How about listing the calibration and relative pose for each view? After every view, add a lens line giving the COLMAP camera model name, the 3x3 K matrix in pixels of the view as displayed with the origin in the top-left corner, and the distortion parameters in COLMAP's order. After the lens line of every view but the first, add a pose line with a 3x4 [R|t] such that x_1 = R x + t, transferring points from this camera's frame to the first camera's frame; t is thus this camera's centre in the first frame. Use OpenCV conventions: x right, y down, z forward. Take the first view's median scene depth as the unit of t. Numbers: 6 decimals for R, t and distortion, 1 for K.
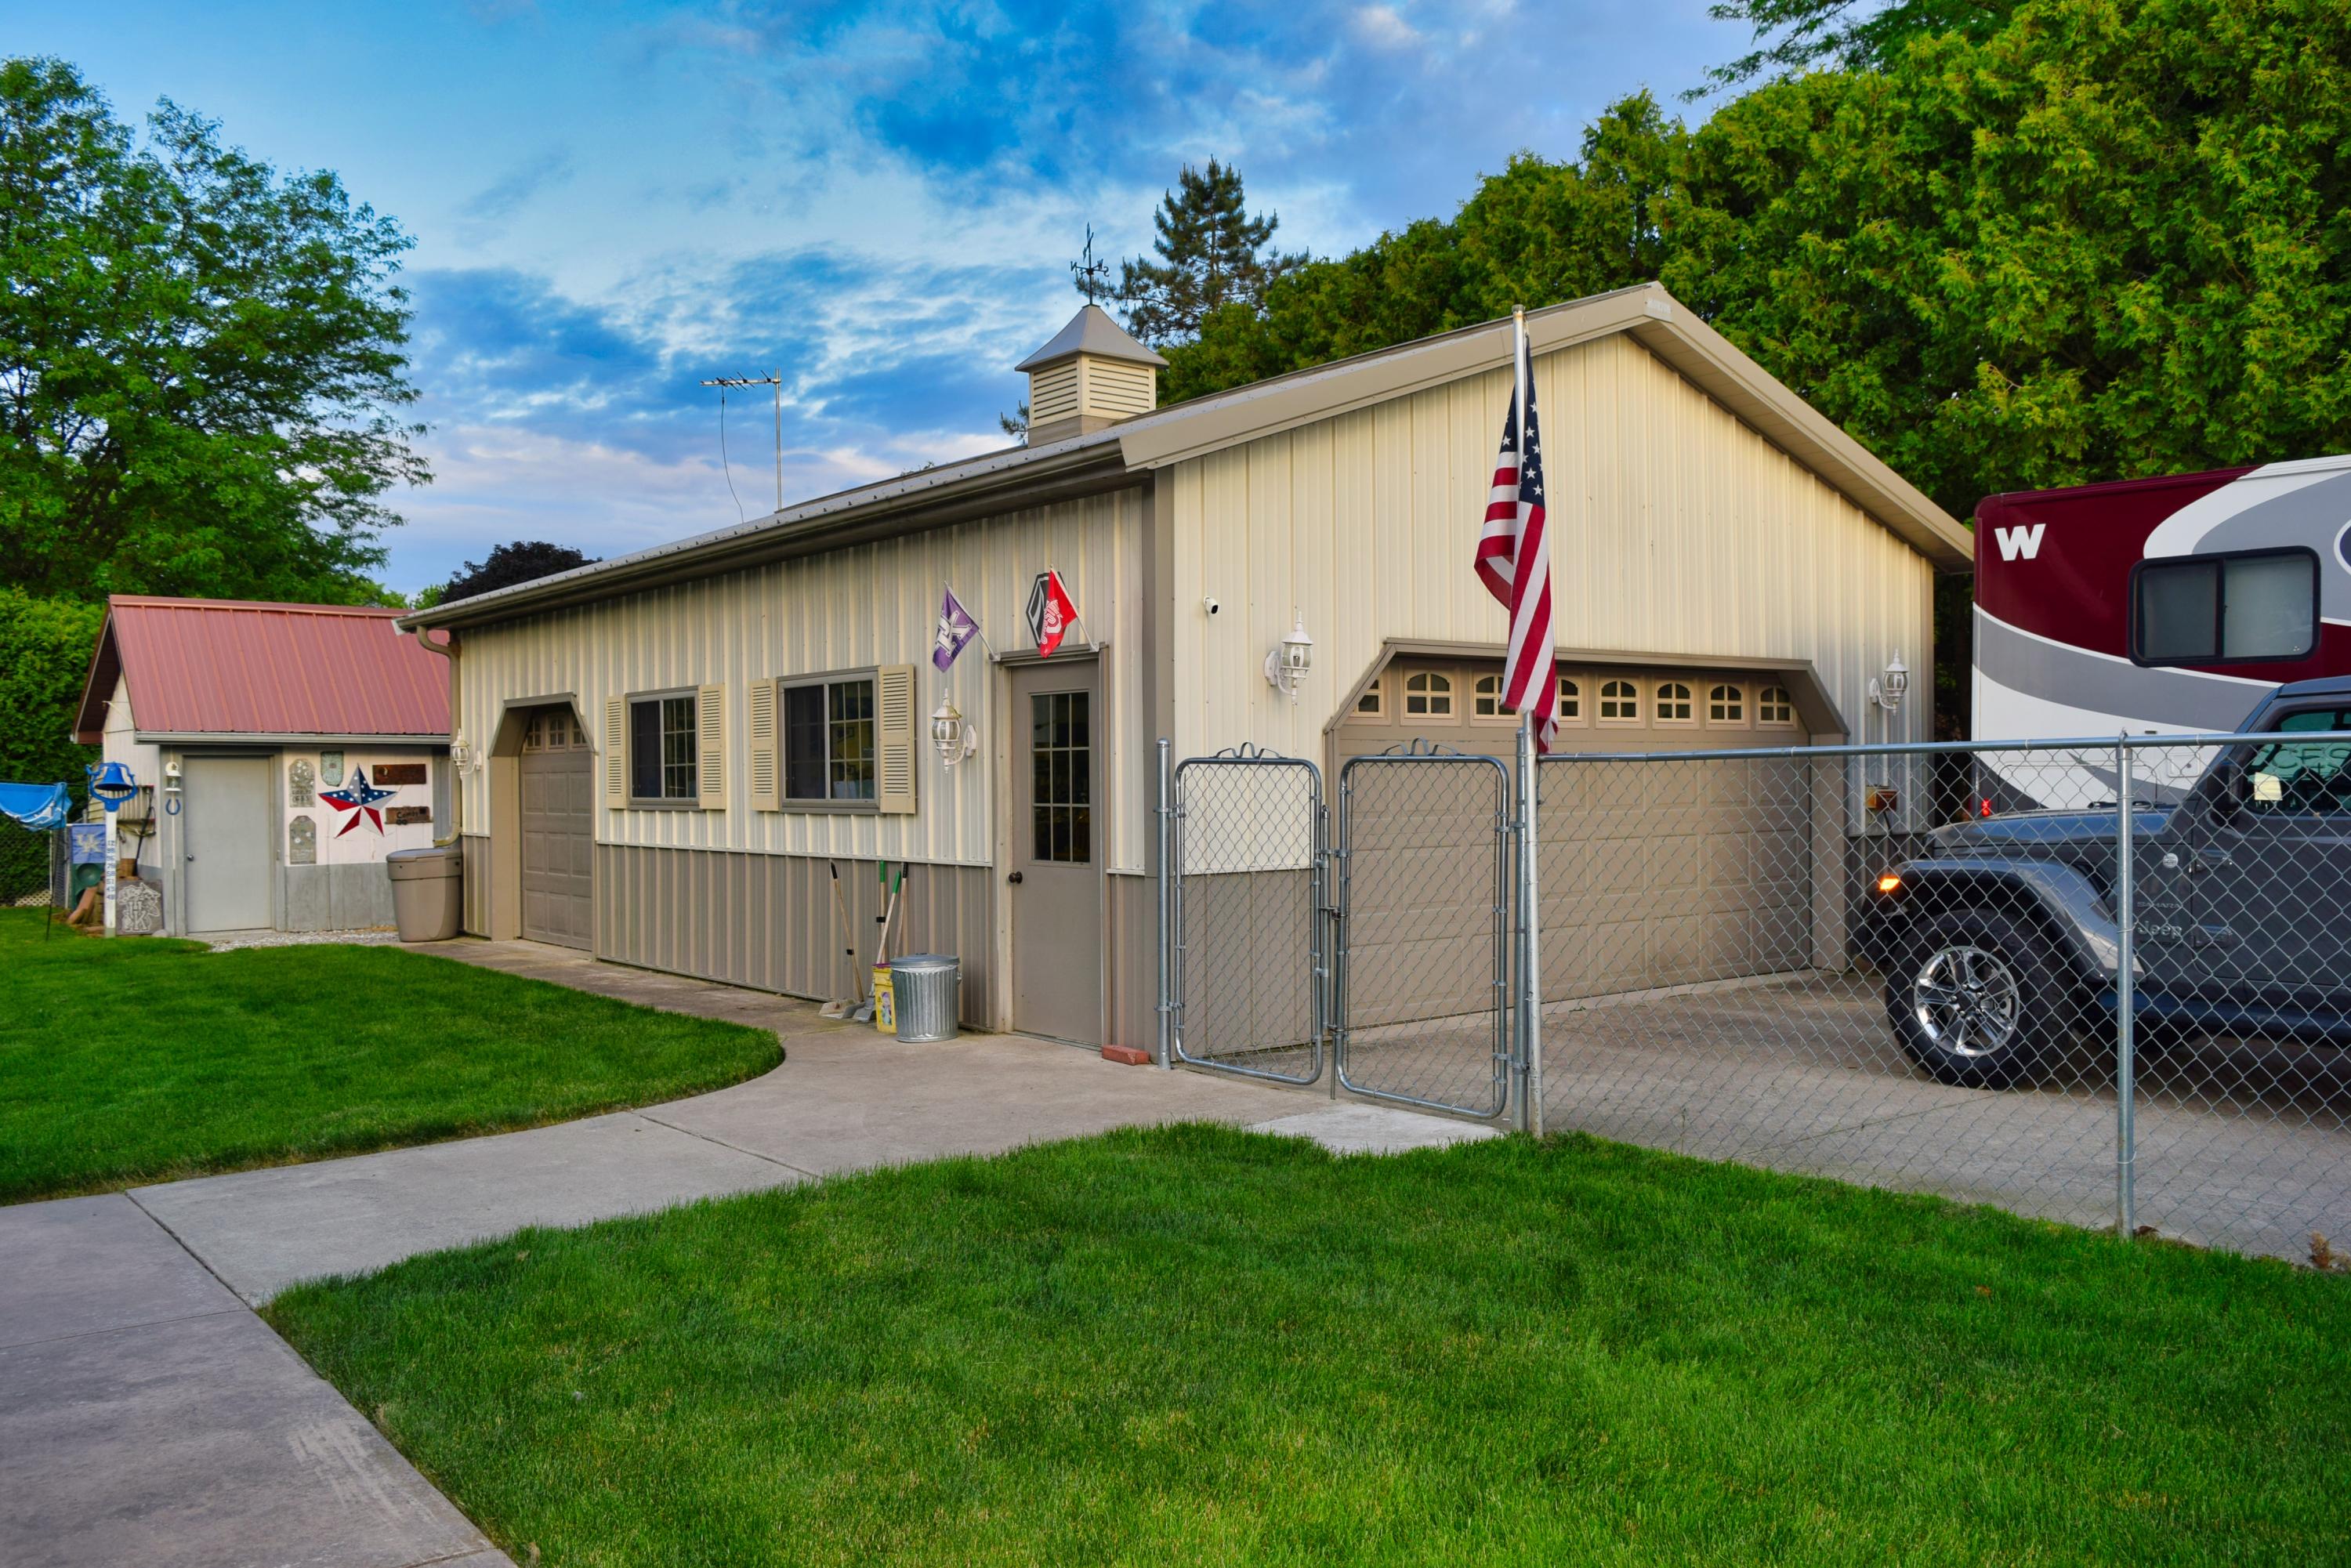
lens RADIAL K [[1821.9, 0, 1175.8], [0, 1821.9, 786.7], [0, 0, 1]] dist [-0.017729, -0.004936]
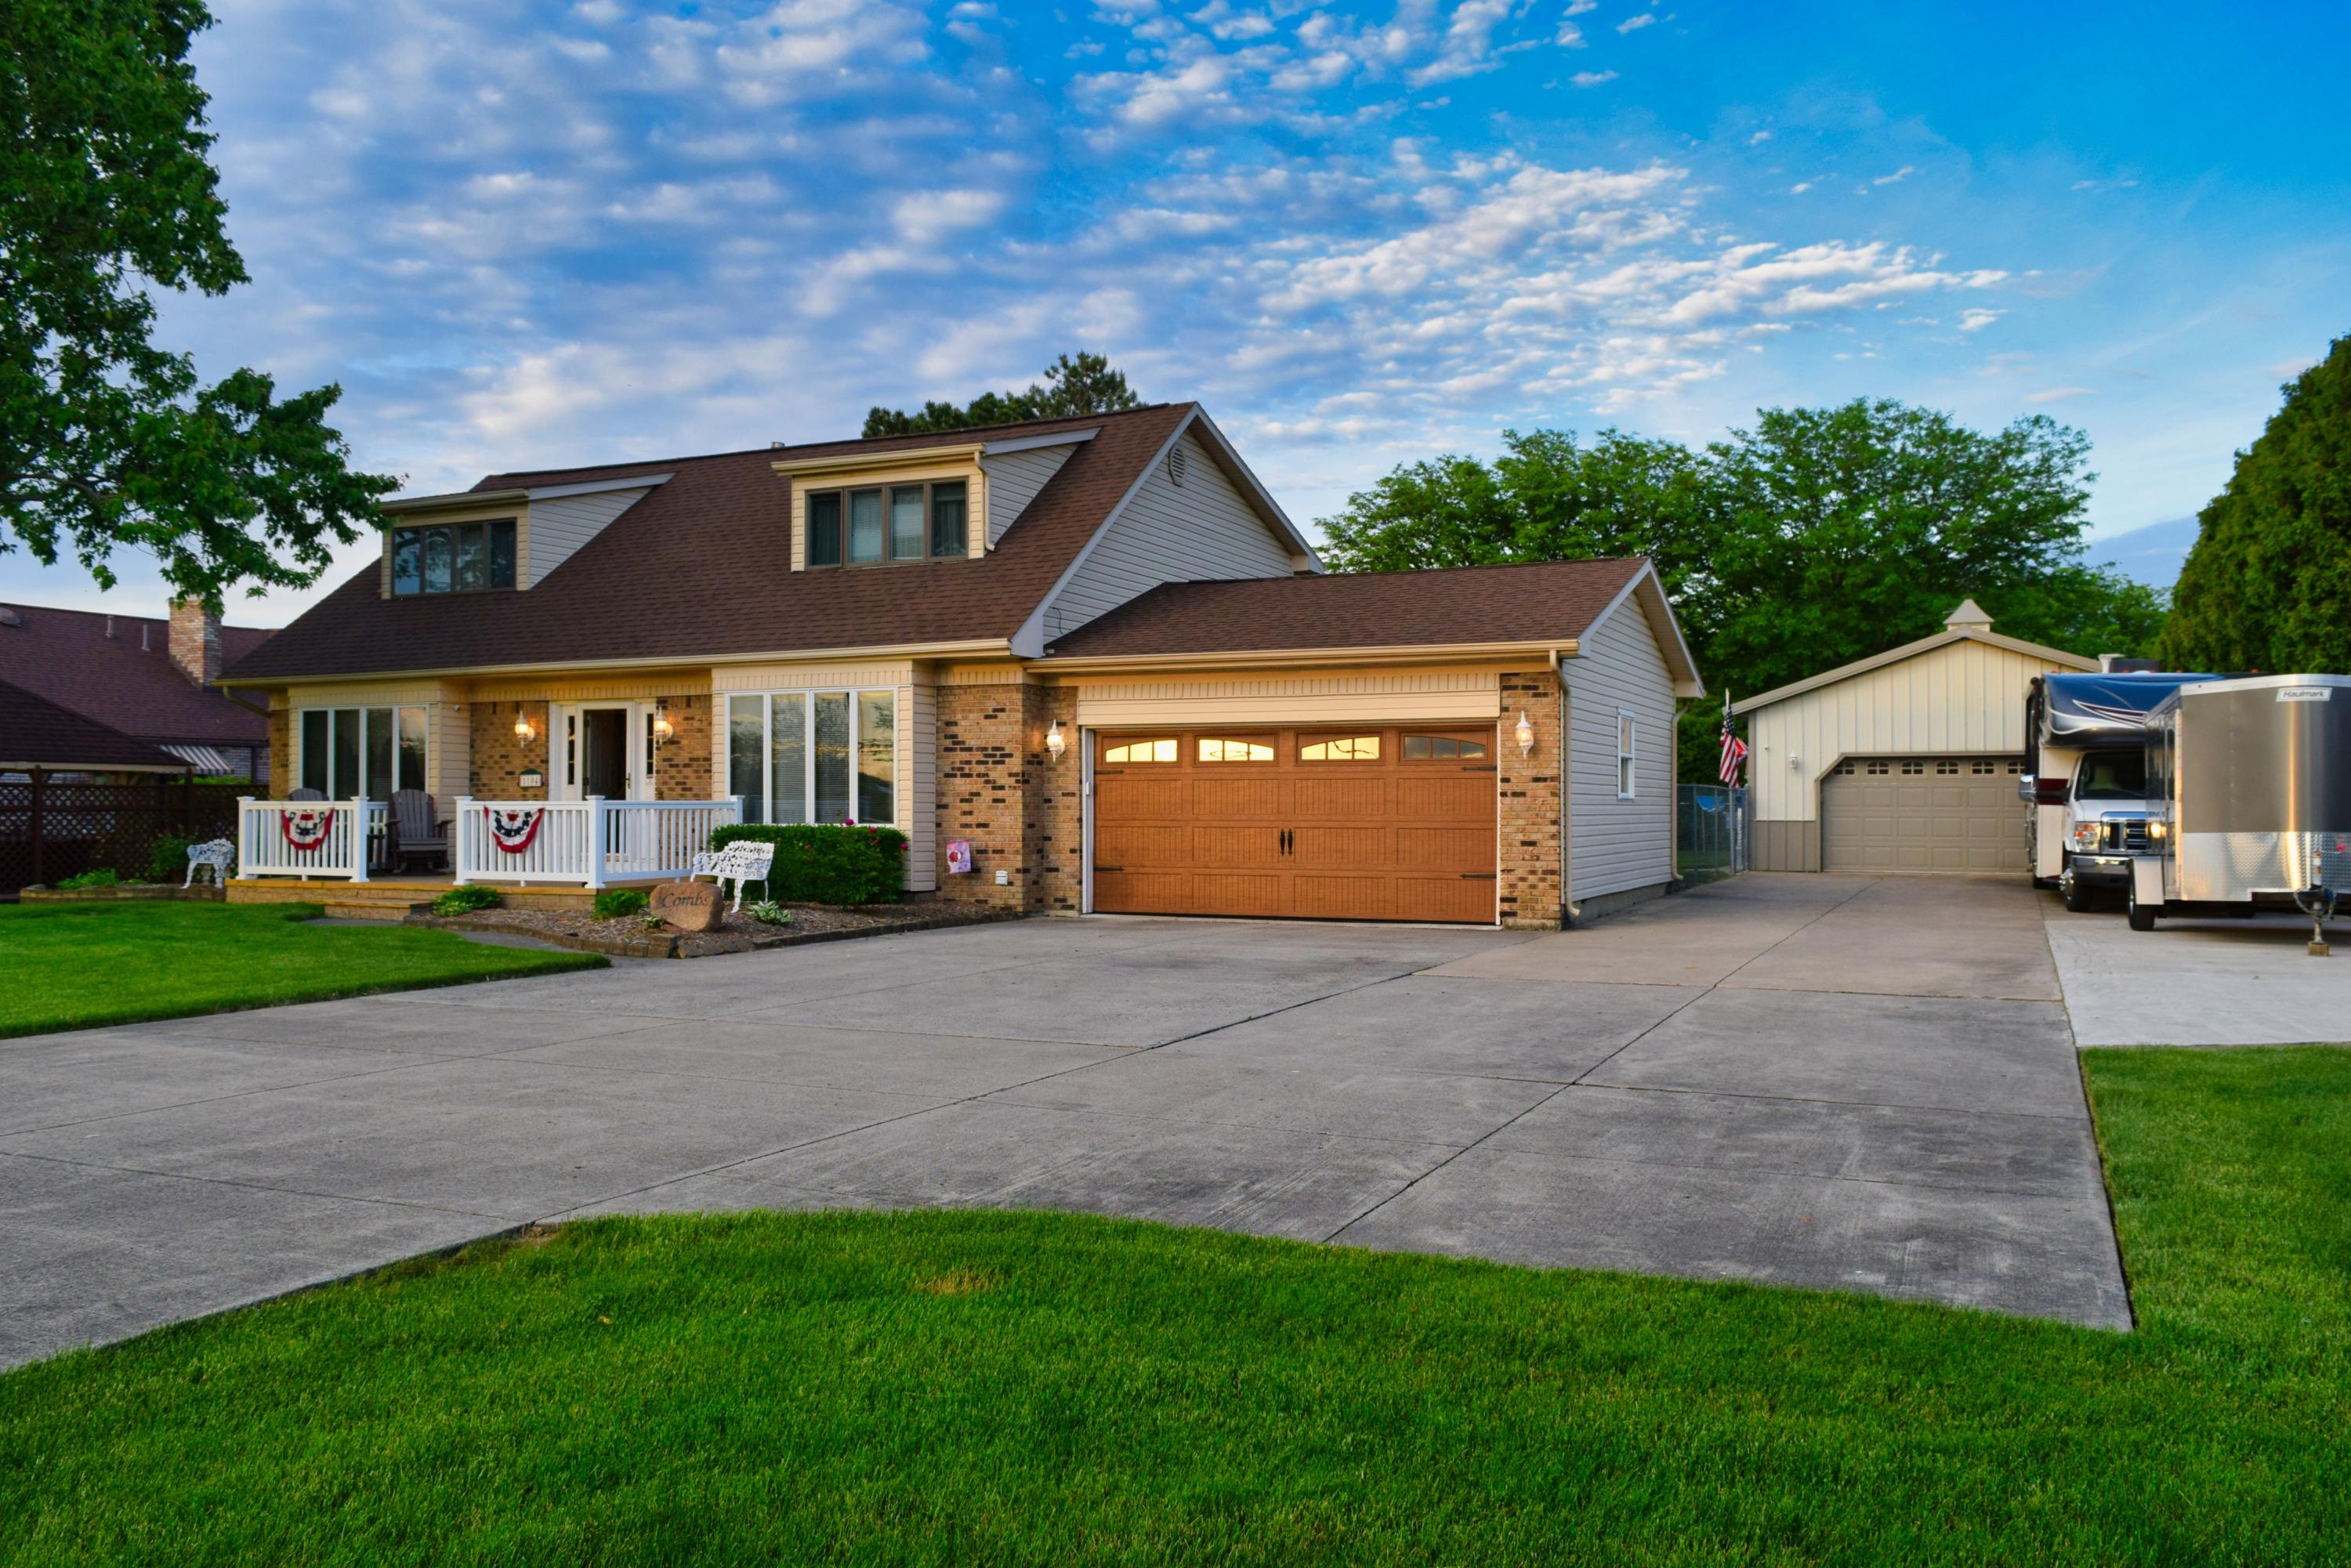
lens RADIAL K [[1821.9, 0, 1177.1], [0, 1821.9, 763.4], [0, 0, 1]] dist [-0.017729, -0.004936]
pose [[0.446164, -0.013087, -0.894856, 0.617401], [-0.003590, 0.999859, -0.016412, -0.000930], [0.894944, 0.010535, 0.446054, -0.389314]]
